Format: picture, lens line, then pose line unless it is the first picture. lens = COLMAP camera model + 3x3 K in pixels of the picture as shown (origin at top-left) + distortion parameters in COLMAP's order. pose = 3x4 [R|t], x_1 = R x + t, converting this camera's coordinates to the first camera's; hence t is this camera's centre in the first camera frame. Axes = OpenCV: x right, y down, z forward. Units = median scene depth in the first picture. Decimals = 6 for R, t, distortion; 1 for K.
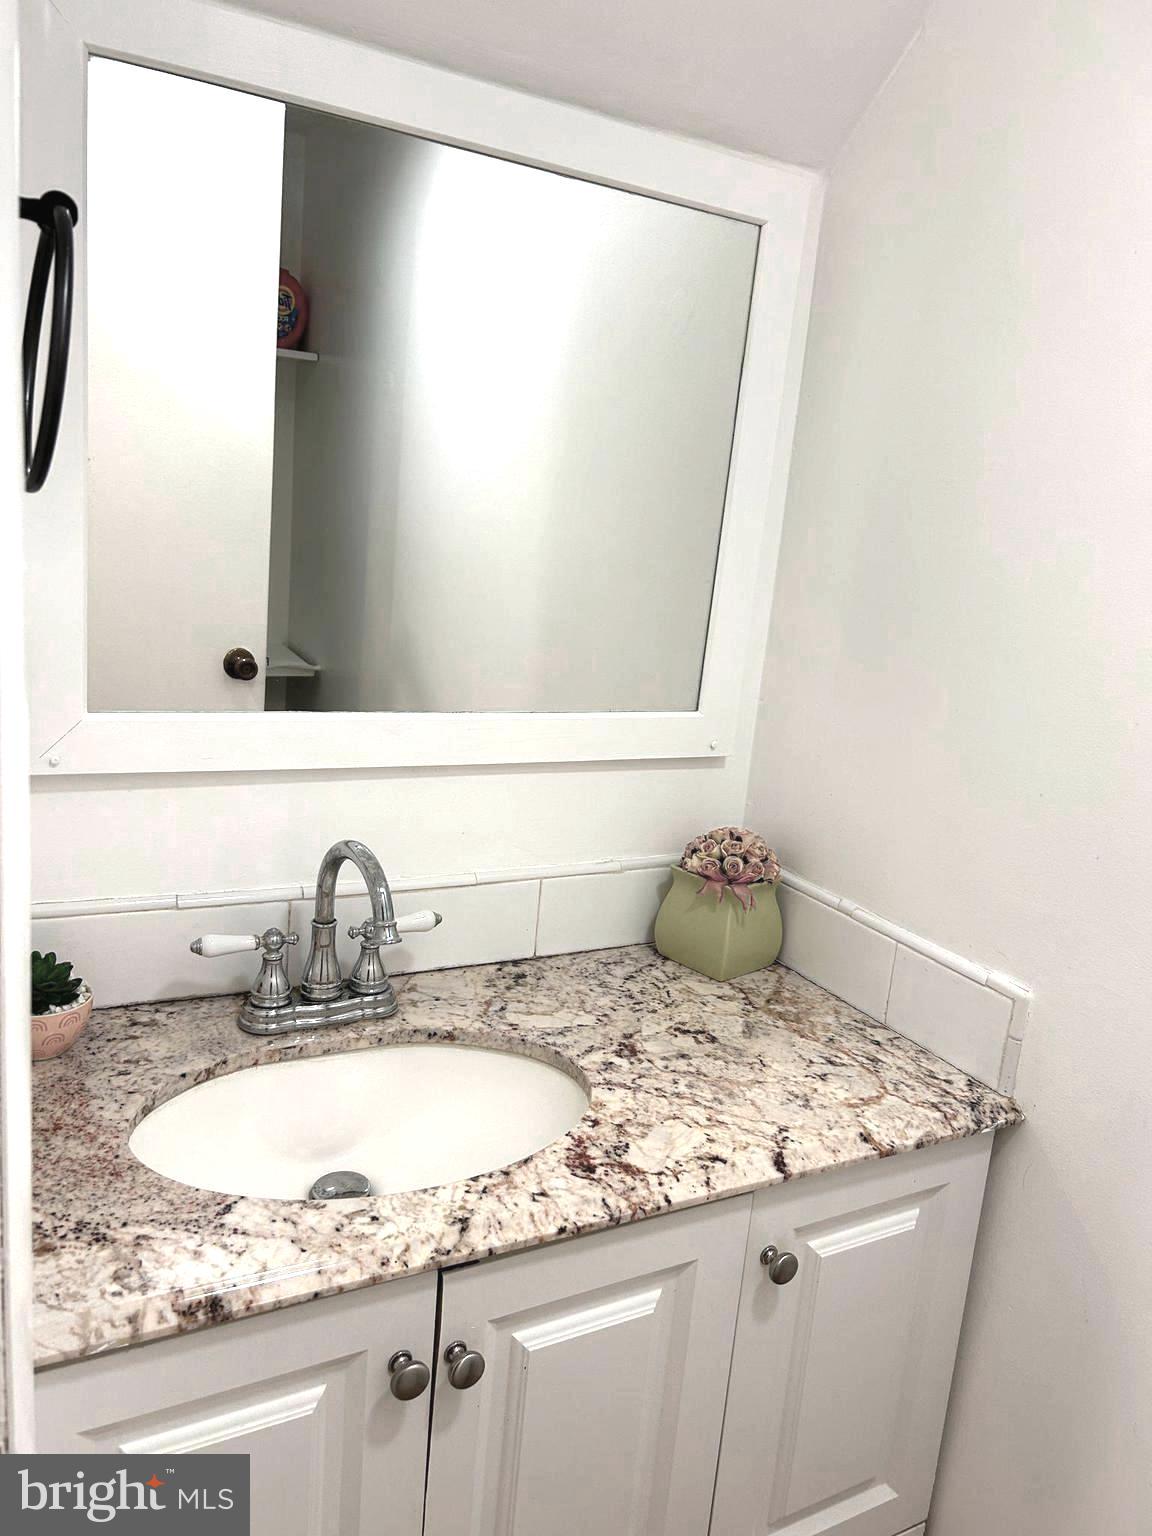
lens RADIAL K [[1160.8, 0, 575.0], [0, 1160.8, 774.2], [0, 0, 1]] dist [0.056773, -0.061976]
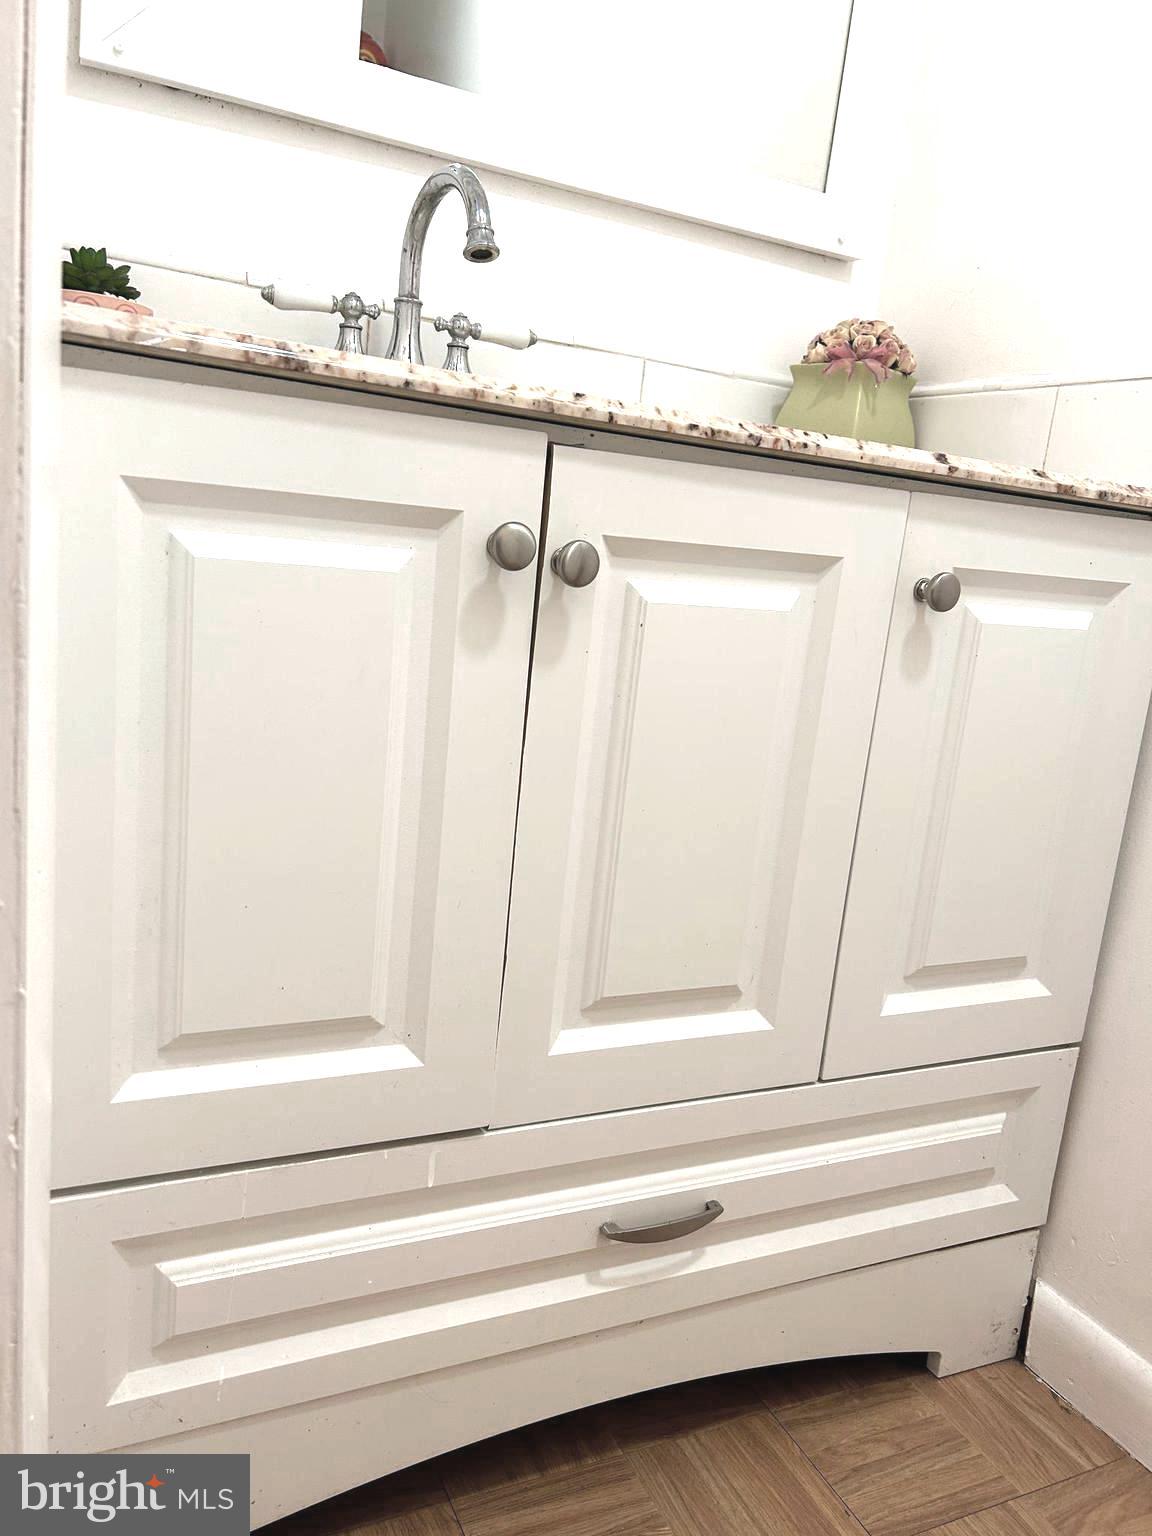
lens RADIAL K [[1189.6, 0, 554.3], [0, 1189.6, 768.3], [0, 0, 1]] dist [0.010562, 0.007073]
pose [[0.997638, 0.025958, -0.063596, -0.041028], [-0.027139, 0.999473, -0.017789, 0.534384], [0.063101, 0.019473, 0.997817, 0.118445]]
